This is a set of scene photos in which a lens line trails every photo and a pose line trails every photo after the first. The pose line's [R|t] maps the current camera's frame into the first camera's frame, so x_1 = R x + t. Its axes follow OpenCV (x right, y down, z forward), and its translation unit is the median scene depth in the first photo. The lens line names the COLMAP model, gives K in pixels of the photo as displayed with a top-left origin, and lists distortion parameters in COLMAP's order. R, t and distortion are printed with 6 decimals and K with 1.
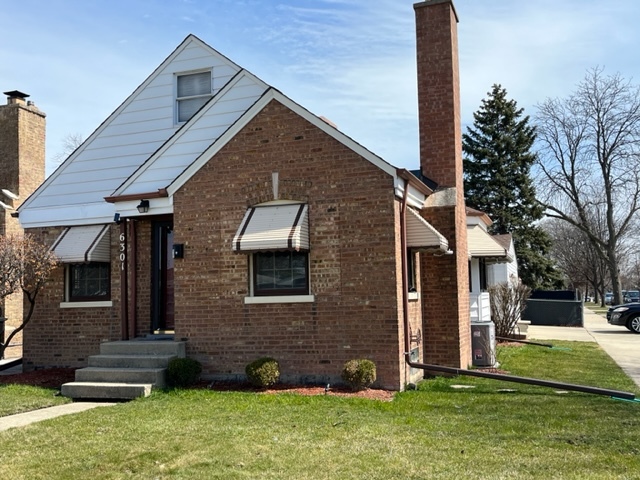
lens RADIAL K [[647.5, 0, 320.0], [0, 647.5, 240.0], [0, 0, 1]] dist [0.138522, -0.333367]
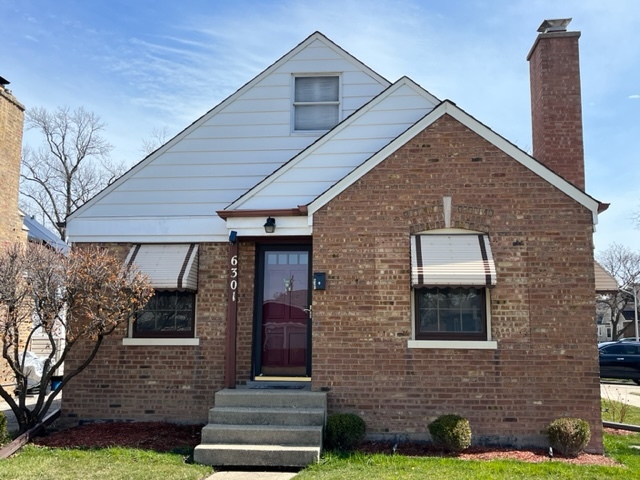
lens RADIAL K [[647.5, 0, 320.0], [0, 647.5, 240.0], [0, 0, 1]] dist [0.138522, -0.333367]
pose [[0.967538, 0.066610, 0.243790, -0.436994], [-0.051762, 0.996422, -0.066817, 0.020509], [-0.247368, 0.052029, 0.967524, 0.200789]]
